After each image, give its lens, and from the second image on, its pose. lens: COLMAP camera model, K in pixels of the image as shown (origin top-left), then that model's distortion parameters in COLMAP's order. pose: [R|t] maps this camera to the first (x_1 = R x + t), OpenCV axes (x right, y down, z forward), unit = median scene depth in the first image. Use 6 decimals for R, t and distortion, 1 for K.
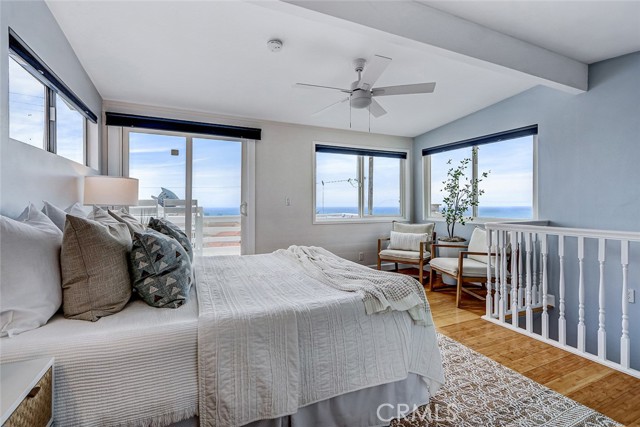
lens RADIAL K [[302.7, 0, 317.6], [0, 302.7, 211.7], [0, 0, 1]] dist [-0.001058, -0.000737]
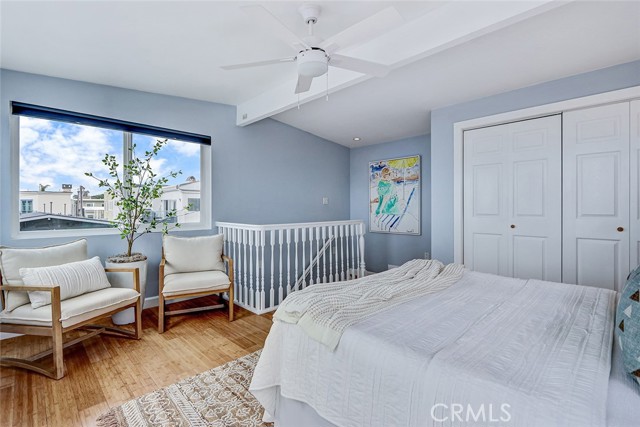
lens RADIAL K [[302.7, 0, 317.6], [0, 302.7, 211.7], [0, 0, 1]] dist [-0.001058, -0.000737]
pose [[-0.338091, -0.012587, 0.941029, -0.458171], [0.017266, 0.999659, 0.019575, -0.025779], [-0.940955, 0.022866, -0.337759, 1.013943]]
